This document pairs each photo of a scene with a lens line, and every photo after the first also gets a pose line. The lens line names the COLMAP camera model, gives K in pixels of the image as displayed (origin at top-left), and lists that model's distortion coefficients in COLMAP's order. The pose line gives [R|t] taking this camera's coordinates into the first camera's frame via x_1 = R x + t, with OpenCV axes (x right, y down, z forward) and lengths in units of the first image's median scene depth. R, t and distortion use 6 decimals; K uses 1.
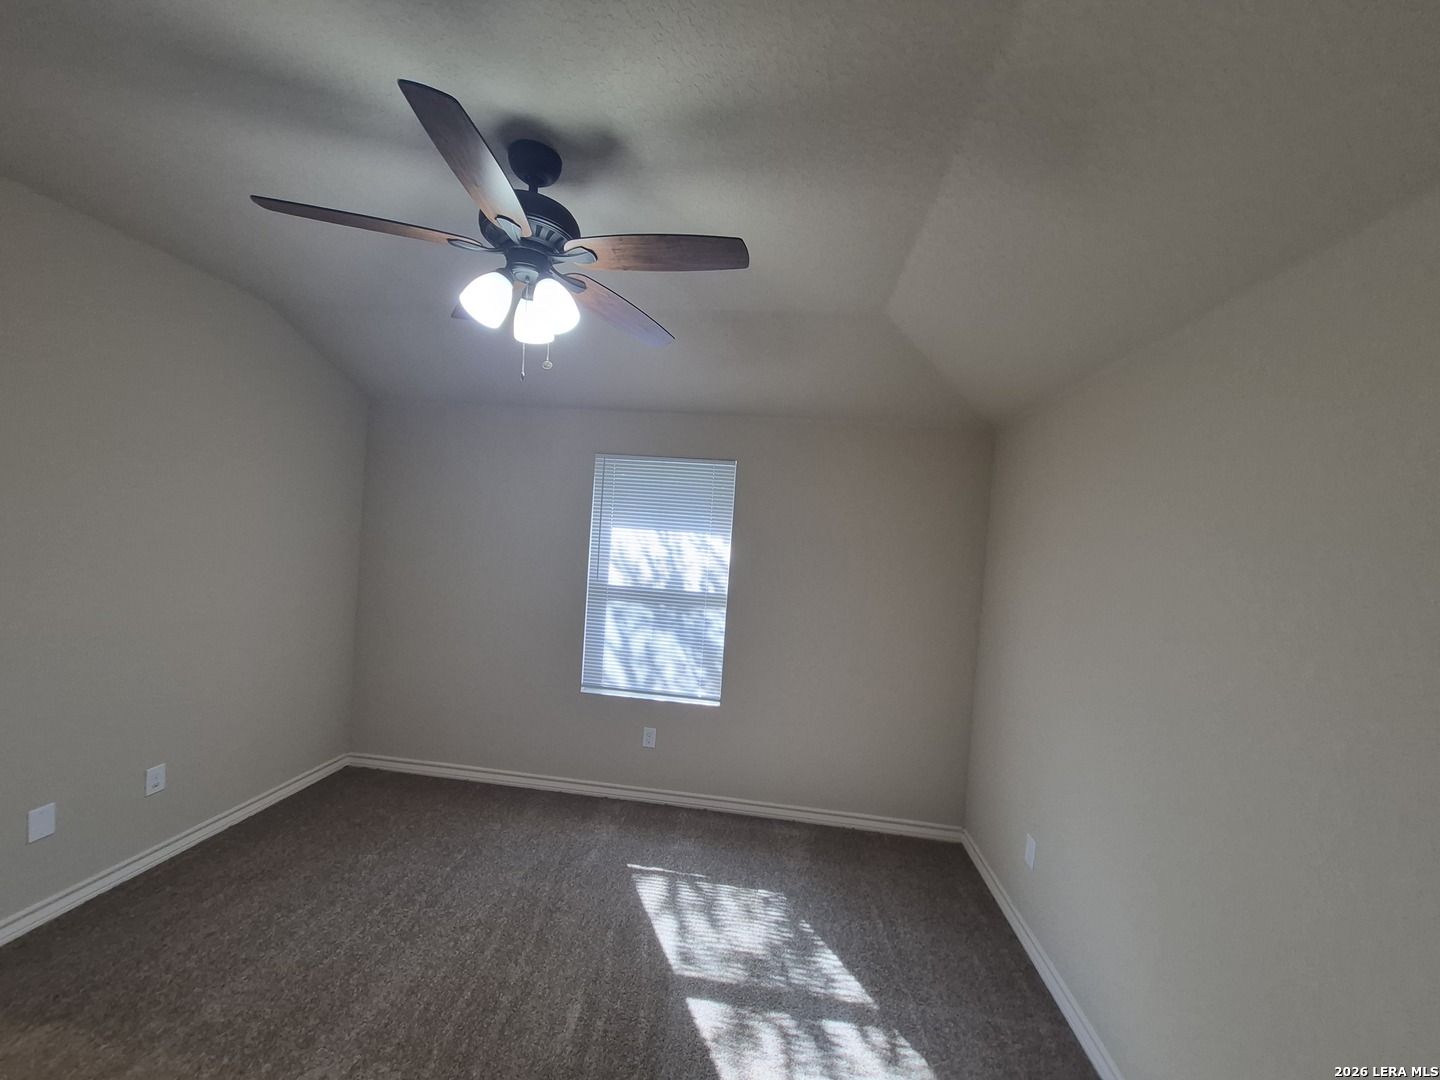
lens RADIAL K [[566.6, 0, 714.7], [0, 566.6, 535.2], [0, 0, 1]] dist [0.008165, -0.000780]
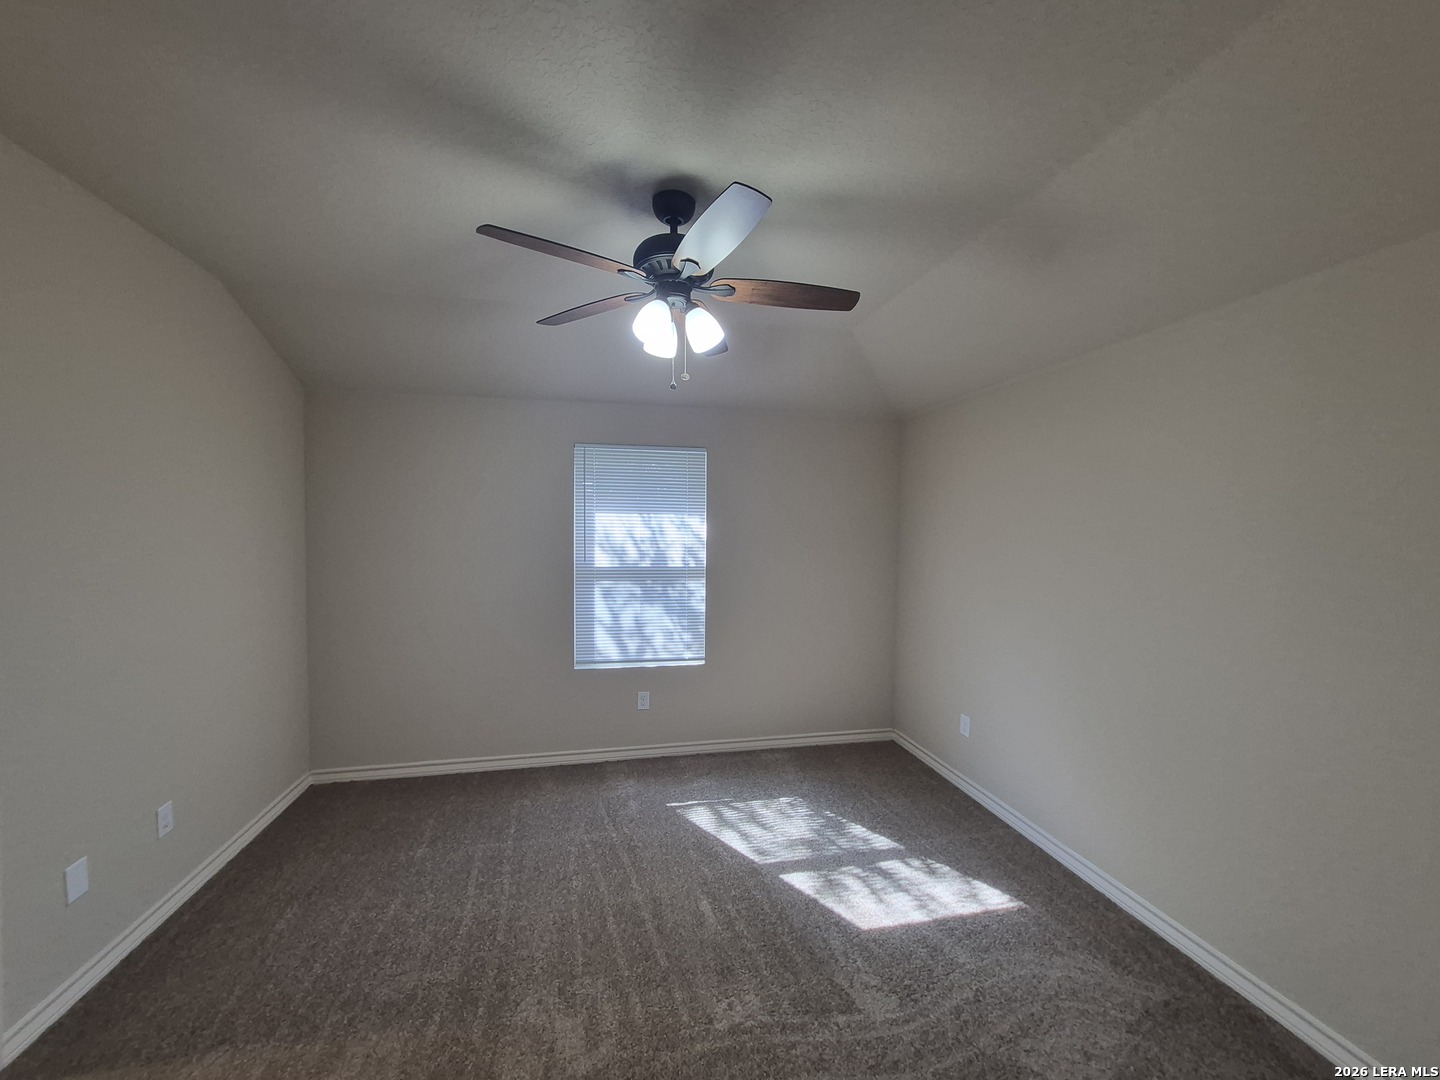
lens RADIAL K [[566.6, 0, 702.7], [0, 566.6, 535.5], [0, 0, 1]] dist [0.008165, -0.000780]
pose [[0.946768, -0.063712, 0.315550, -0.357449], [0.052482, 0.997653, 0.043968, -0.009050], [-0.317611, -0.025067, 0.947890, -0.085638]]
